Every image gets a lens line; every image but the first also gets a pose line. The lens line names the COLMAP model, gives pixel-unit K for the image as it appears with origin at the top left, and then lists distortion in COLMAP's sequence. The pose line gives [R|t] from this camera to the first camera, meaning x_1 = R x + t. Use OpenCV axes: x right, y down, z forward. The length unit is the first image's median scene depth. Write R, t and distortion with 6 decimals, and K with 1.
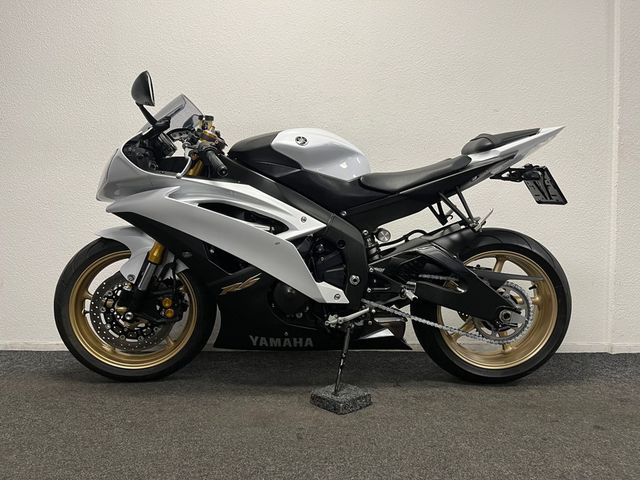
lens RADIAL K [[487.7, 0, 322.1], [0, 487.7, 235.0], [0, 0, 1]] dist [0.041442, -0.005595]
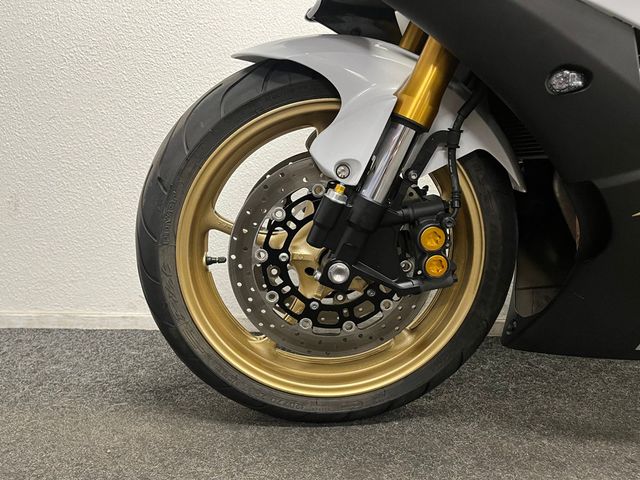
lens RADIAL K [[487.7, 0, 324.5], [0, 487.7, 235.2], [0, 0, 1]] dist [0.041442, -0.005595]
pose [[0.999402, 0.007696, -0.033716, -0.383960], [-0.004128, 0.994501, 0.104644, 0.096062], [0.034336, -0.104442, 0.993938, 0.622611]]
